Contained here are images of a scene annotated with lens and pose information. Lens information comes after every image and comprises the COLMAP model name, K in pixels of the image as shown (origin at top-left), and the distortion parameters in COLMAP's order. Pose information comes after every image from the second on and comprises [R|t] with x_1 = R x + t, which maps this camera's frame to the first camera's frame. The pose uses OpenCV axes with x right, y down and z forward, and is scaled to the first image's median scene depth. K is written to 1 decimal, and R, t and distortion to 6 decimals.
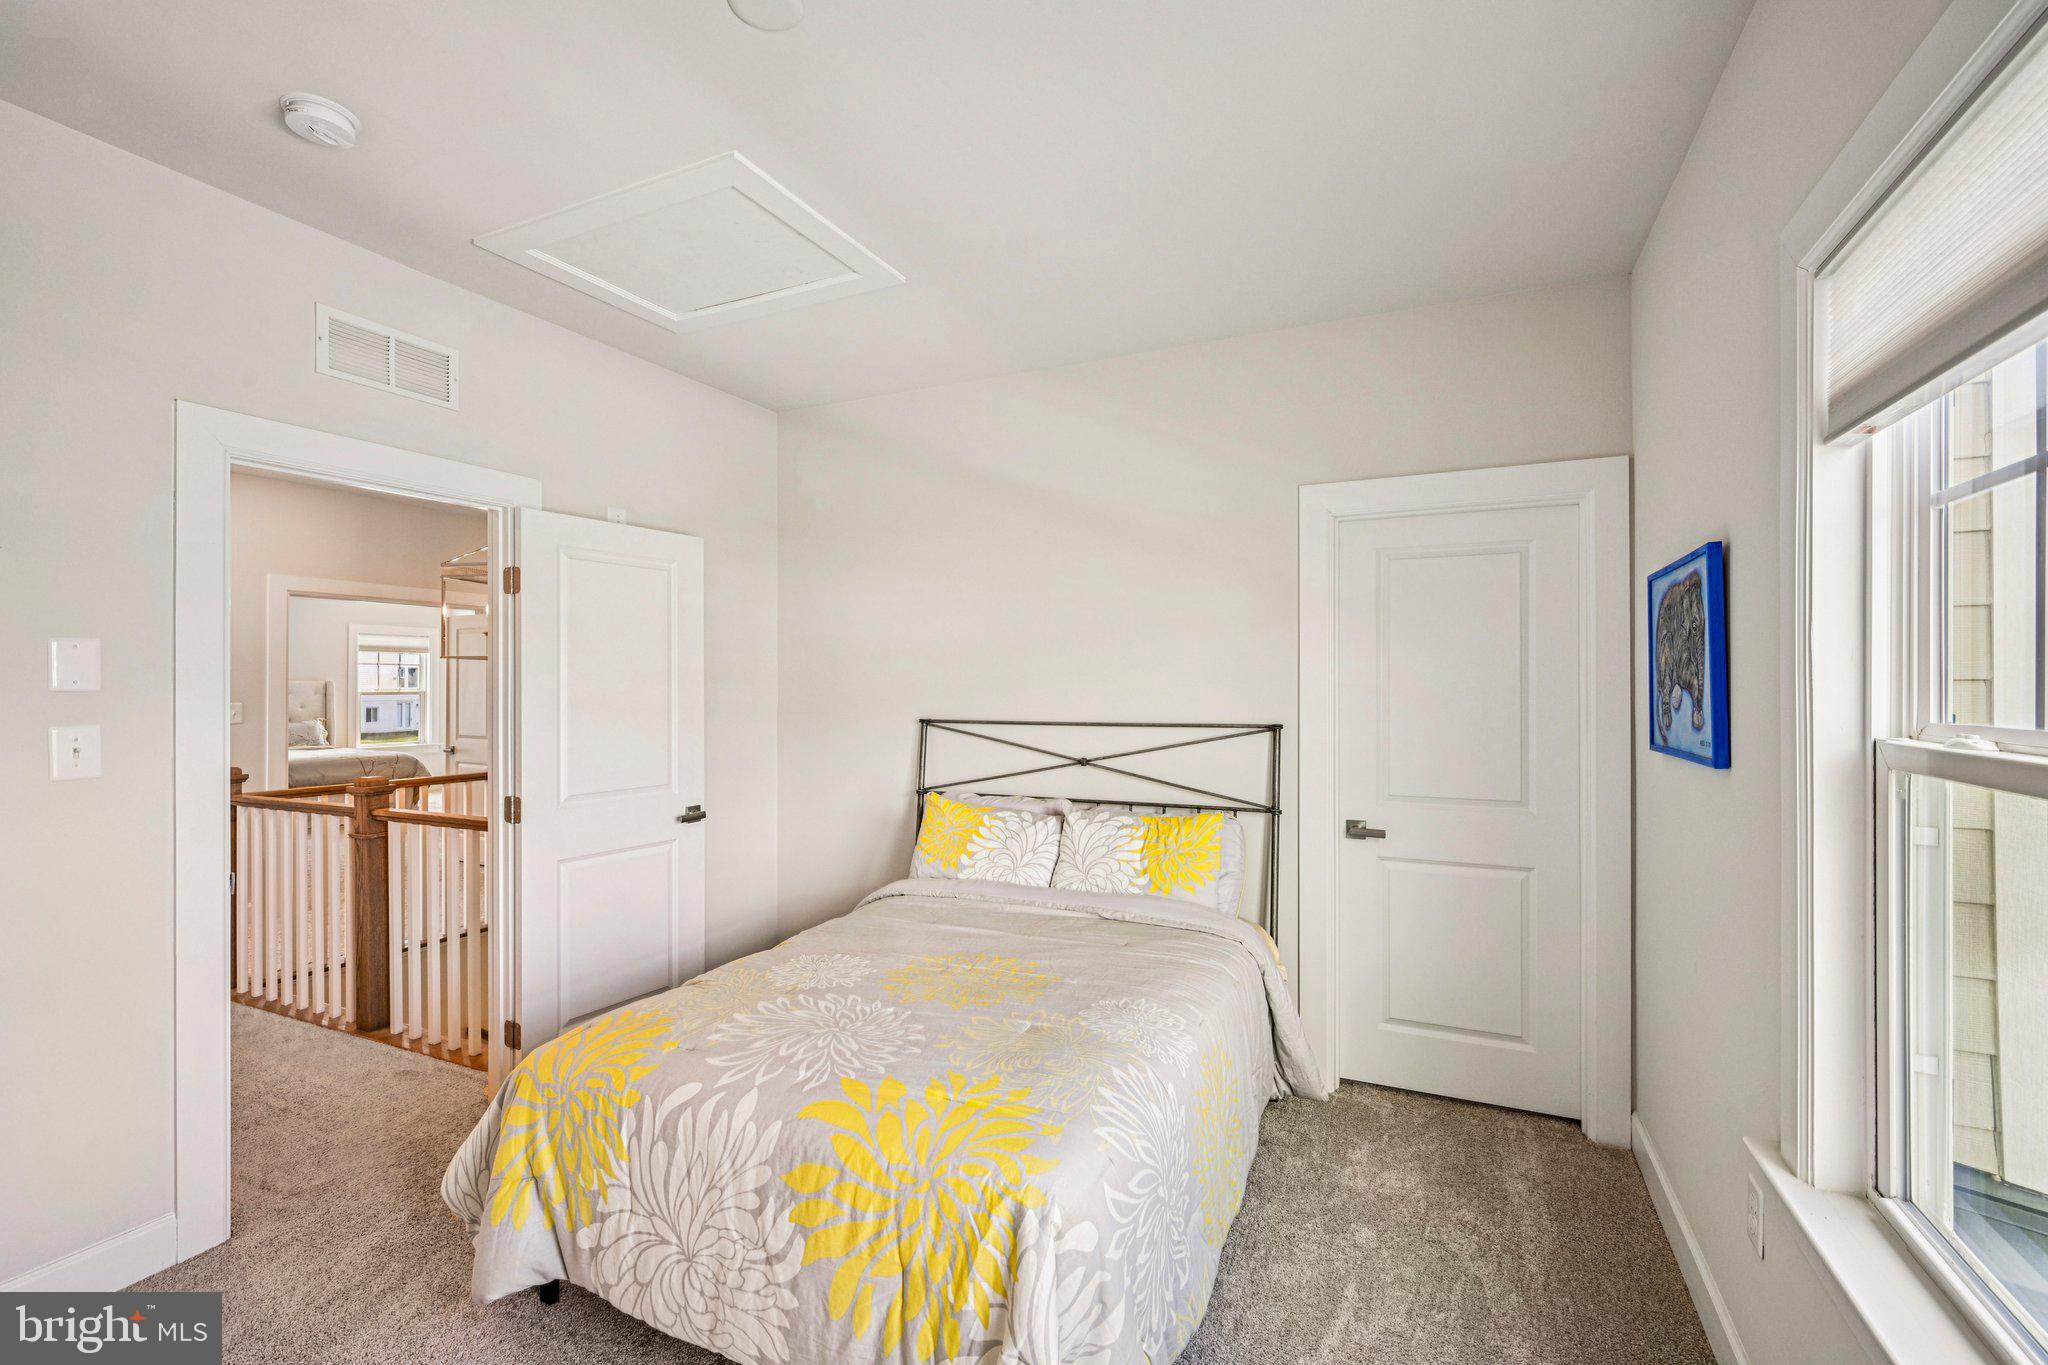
lens RADIAL K [[890.6, 0, 1029.9], [0, 890.6, 677.1], [0, 0, 1]] dist [0.001226, 0.000083]
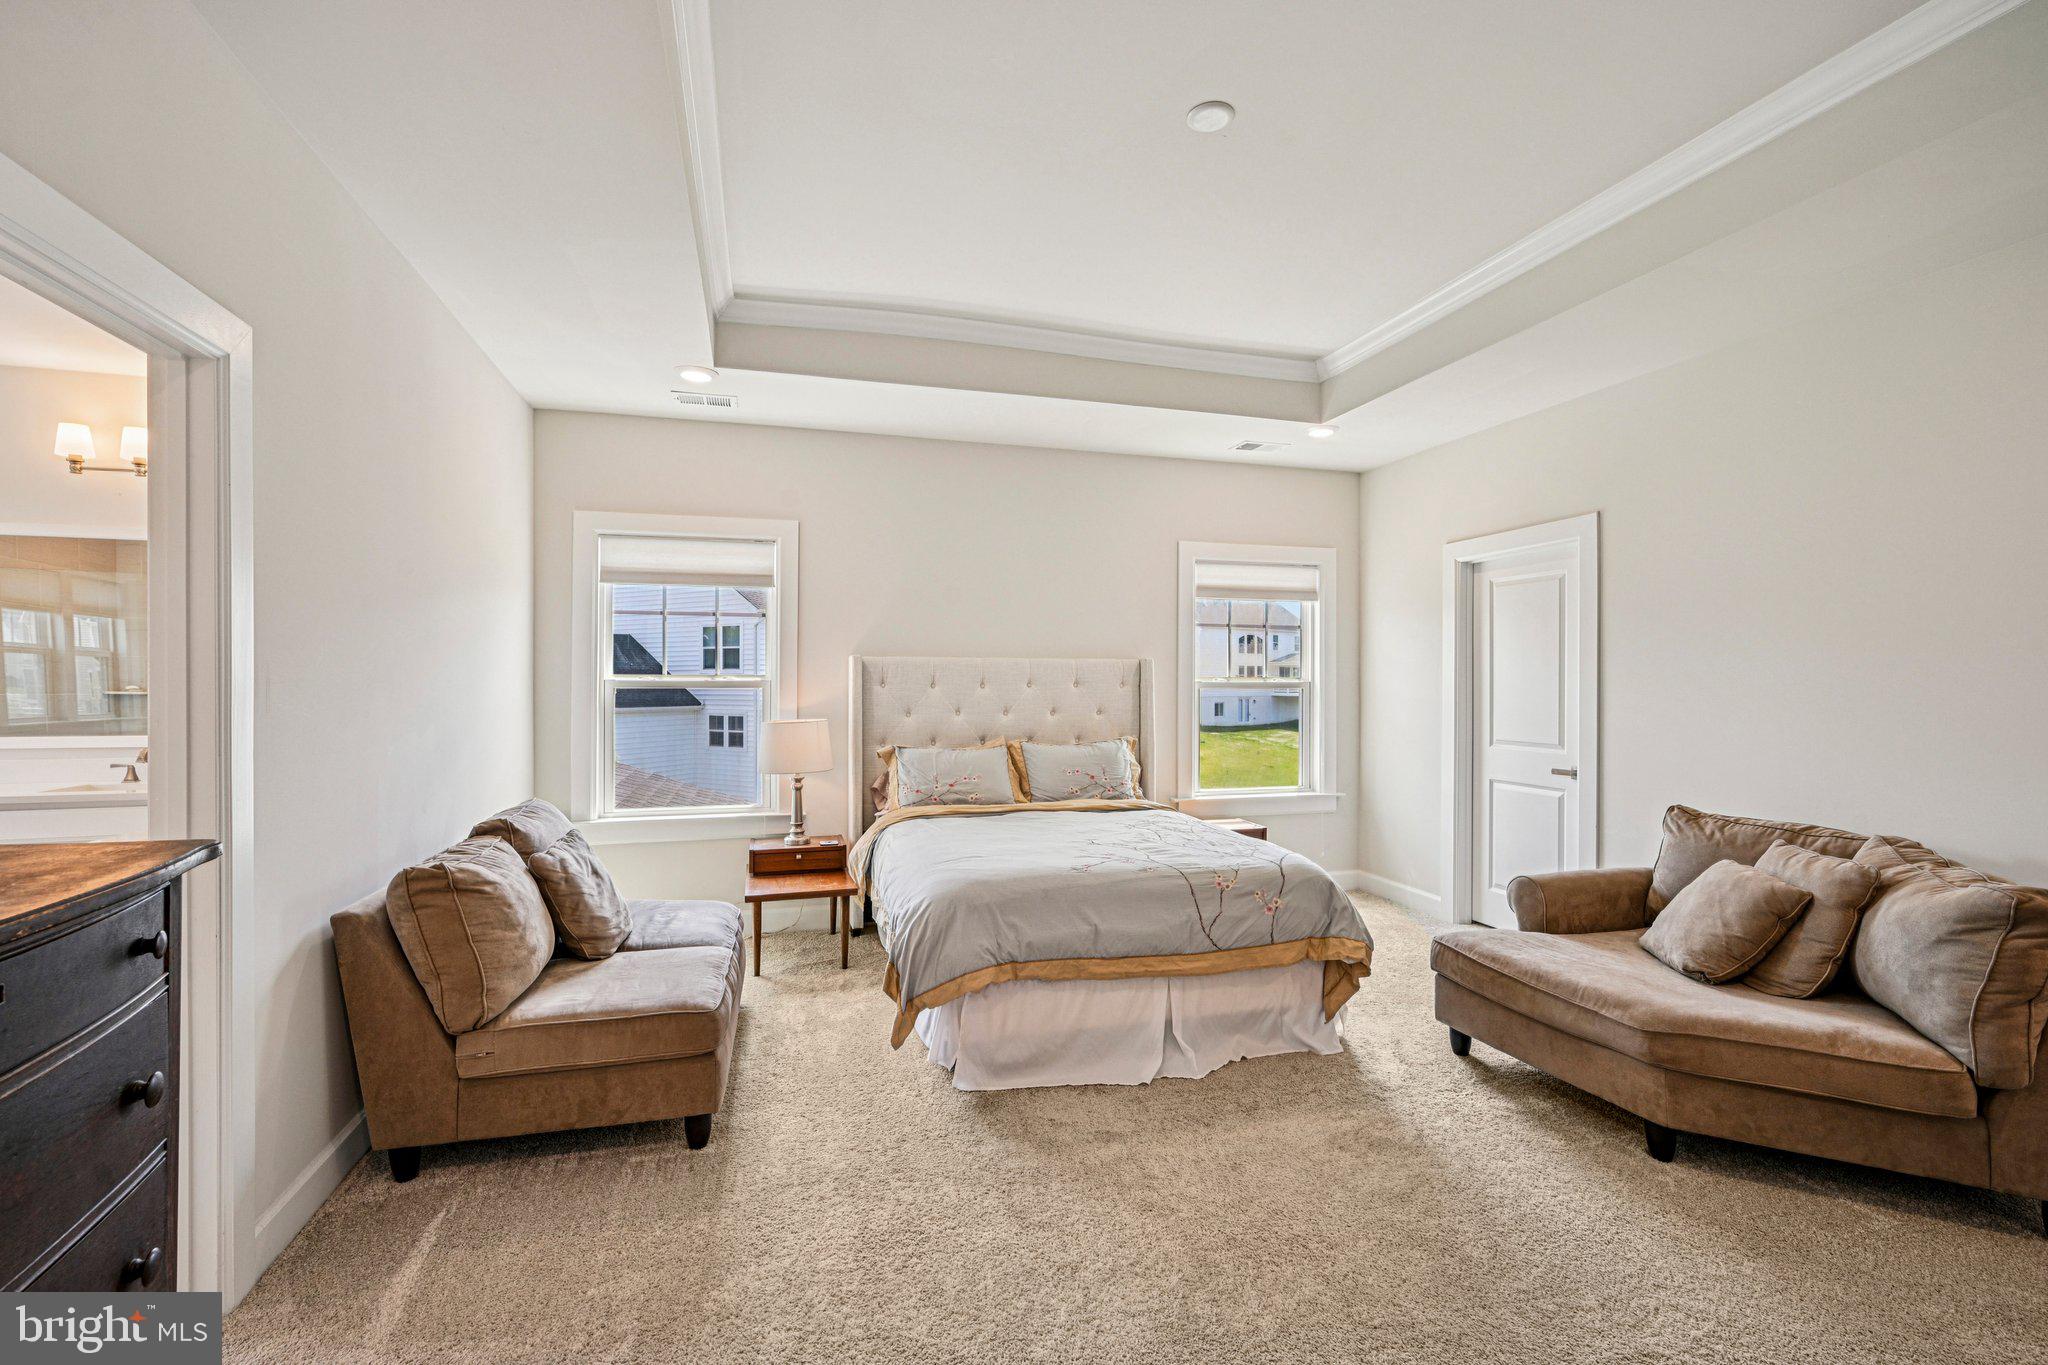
lens RADIAL K [[890.6, 0, 1029.9], [0, 890.6, 677.1], [0, 0, 1]] dist [0.001226, 0.000083]
pose [[0.663425, -0.001702, -0.748241, -0.479221], [0.002251, 0.999997, -0.000279, 0.014840], [0.748240, -0.001499, 0.663427, 0.649604]]
